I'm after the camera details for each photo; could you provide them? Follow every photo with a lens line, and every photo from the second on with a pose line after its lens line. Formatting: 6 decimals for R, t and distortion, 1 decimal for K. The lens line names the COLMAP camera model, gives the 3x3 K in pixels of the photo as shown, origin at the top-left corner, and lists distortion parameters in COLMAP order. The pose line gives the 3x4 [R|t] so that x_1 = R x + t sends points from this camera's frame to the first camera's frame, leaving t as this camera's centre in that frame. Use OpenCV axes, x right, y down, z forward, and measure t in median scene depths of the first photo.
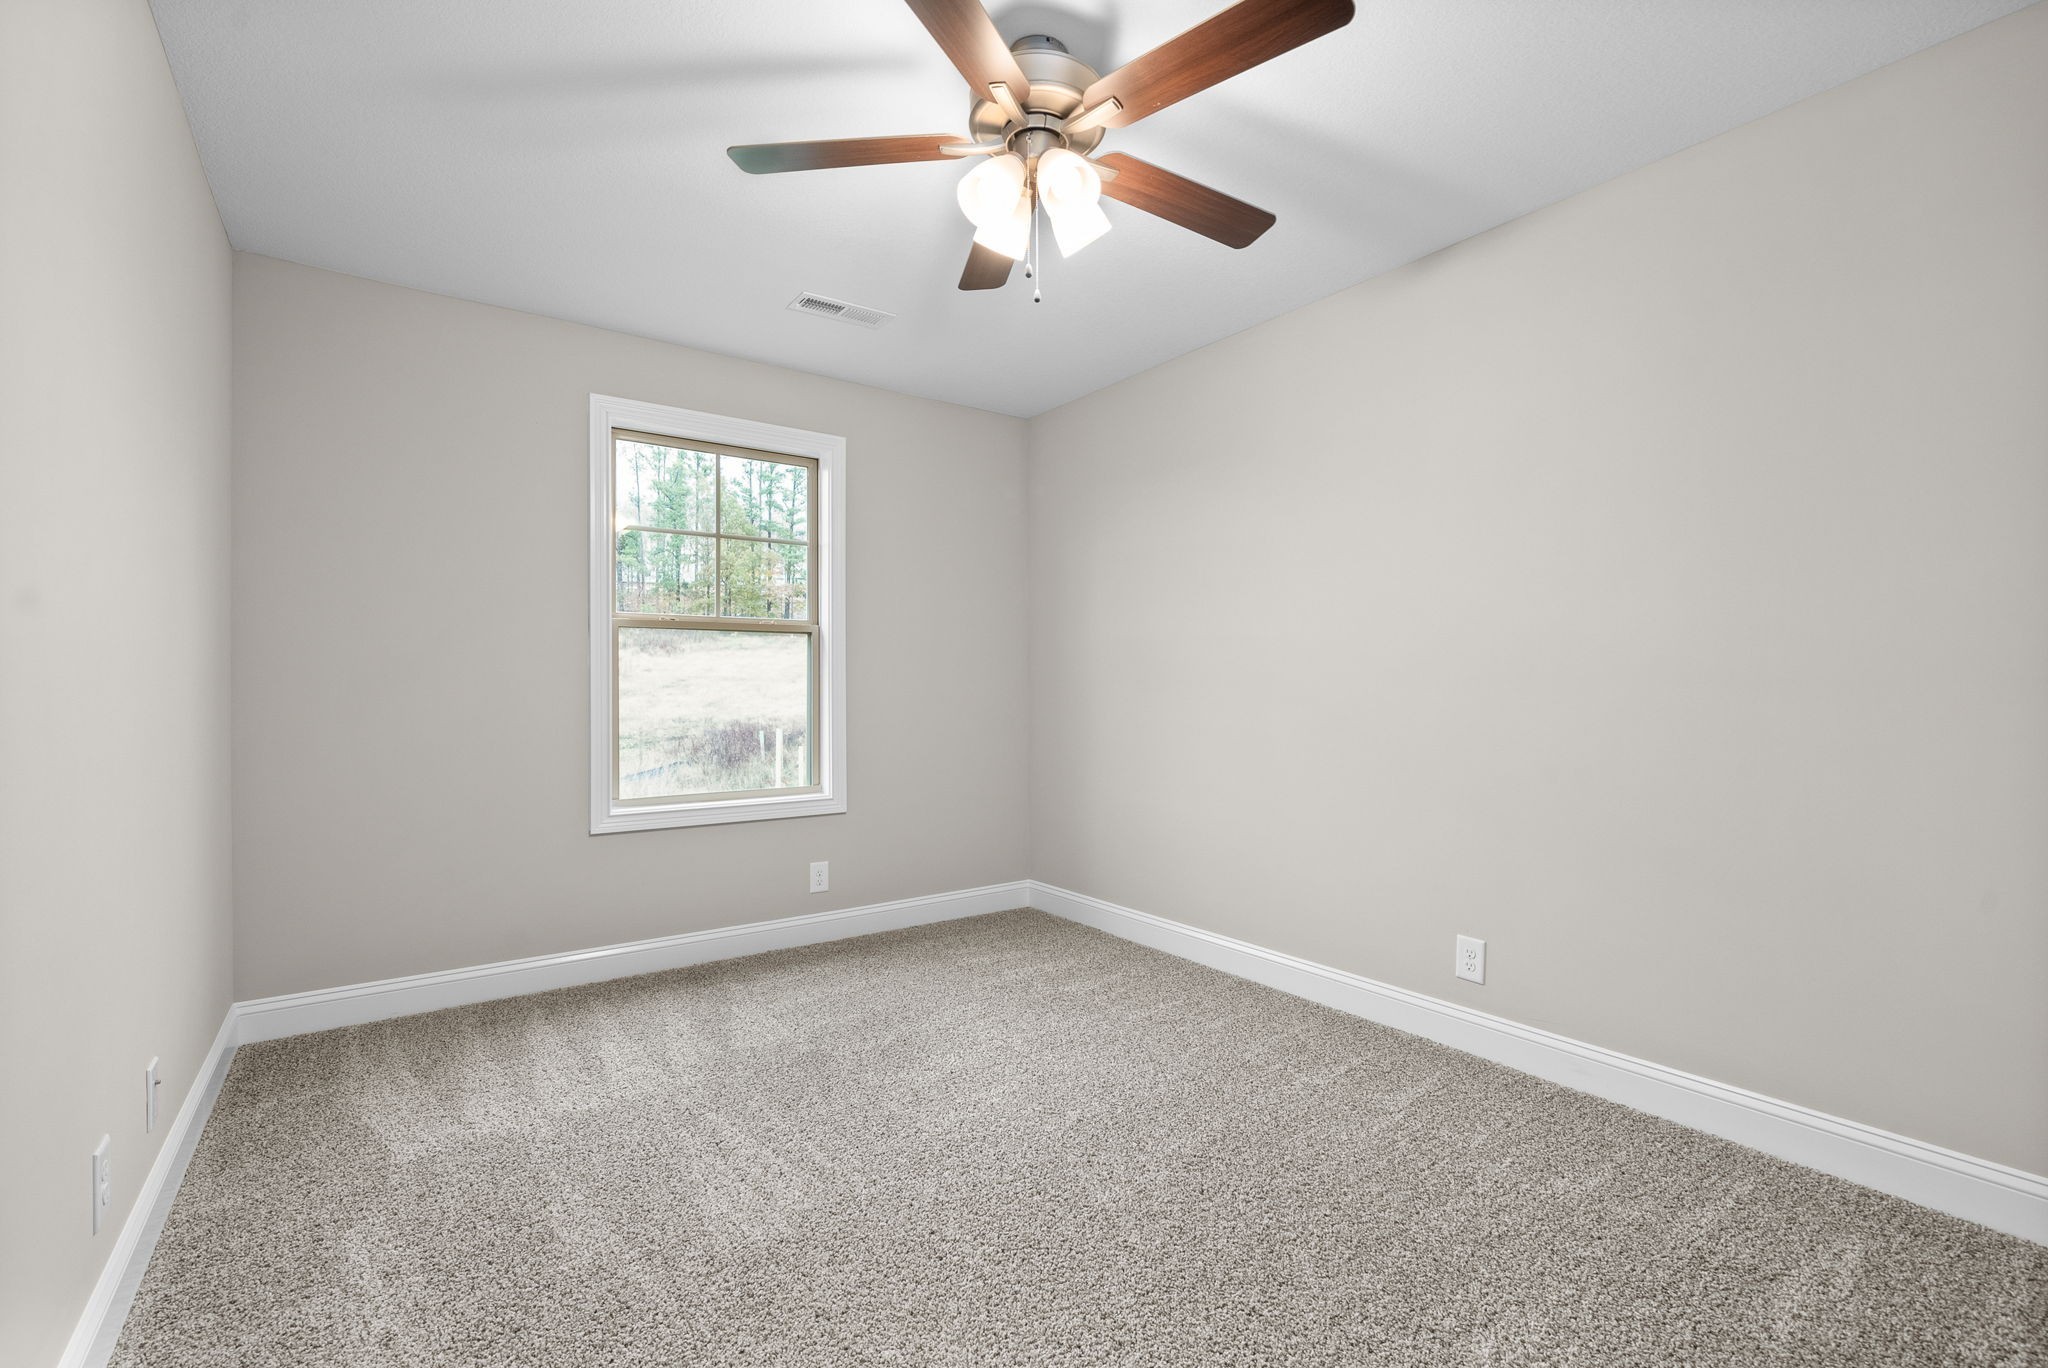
lens RADIAL K [[885.1, 0, 1017.7], [0, 885.1, 688.0], [0, 0, 1]] dist [0.000240, 0.000034]
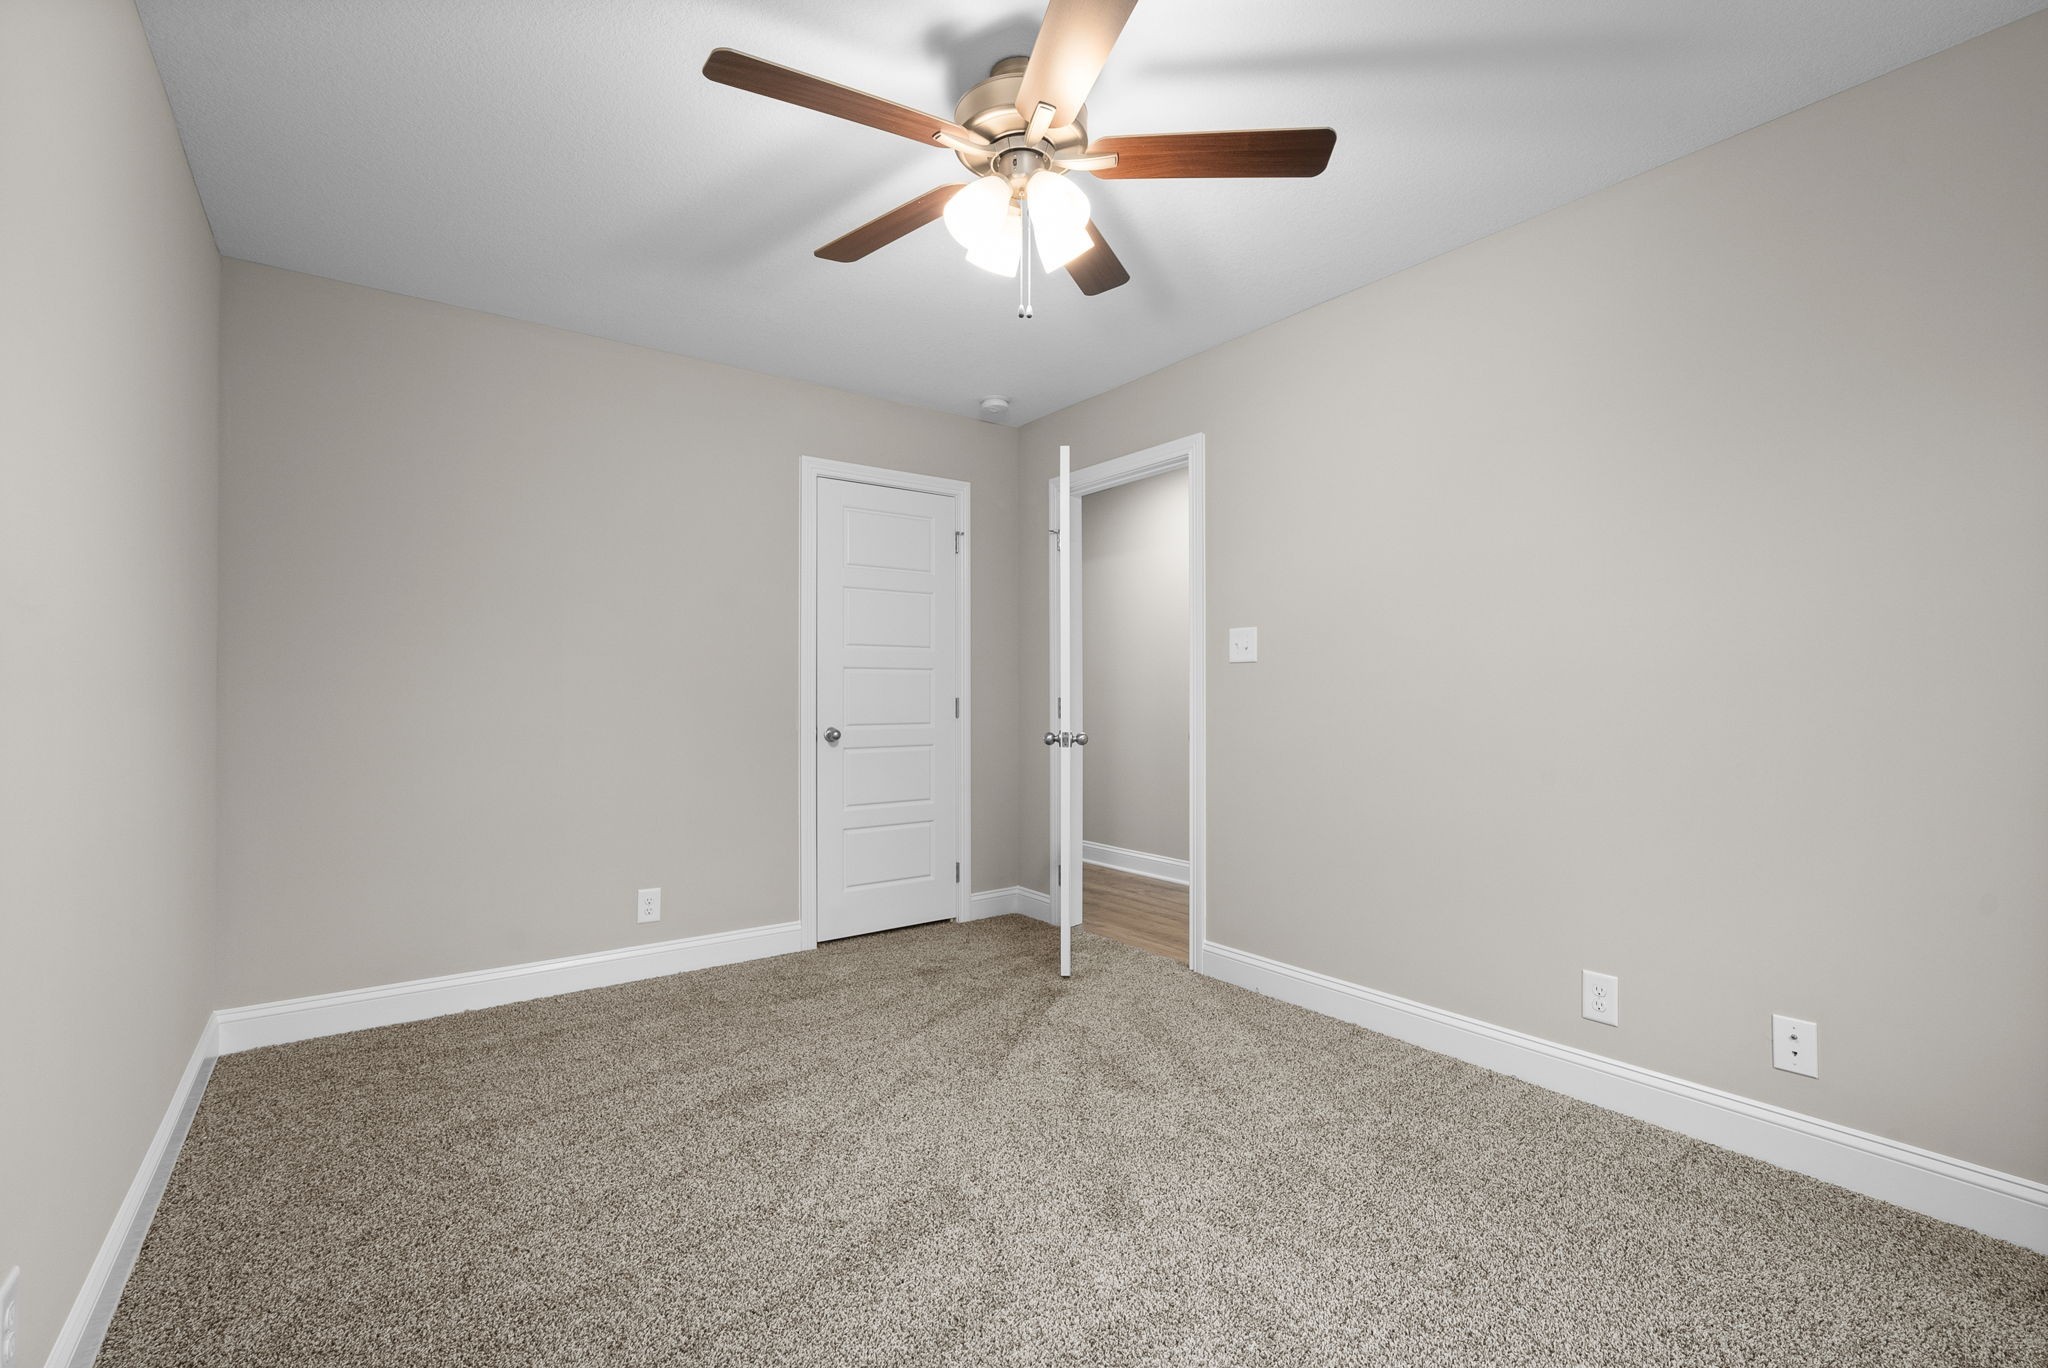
lens RADIAL K [[869.7, 0, 1012.8], [0, 869.7, 684.3], [0, 0, 1]] dist [-0.000074, 0.000282]
pose [[0.999902, -0.002196, 0.013823, -0.092330], [0.002392, 0.999897, -0.014151, 0.000665], [-0.013790, 0.014183, 0.999804, 0.126594]]
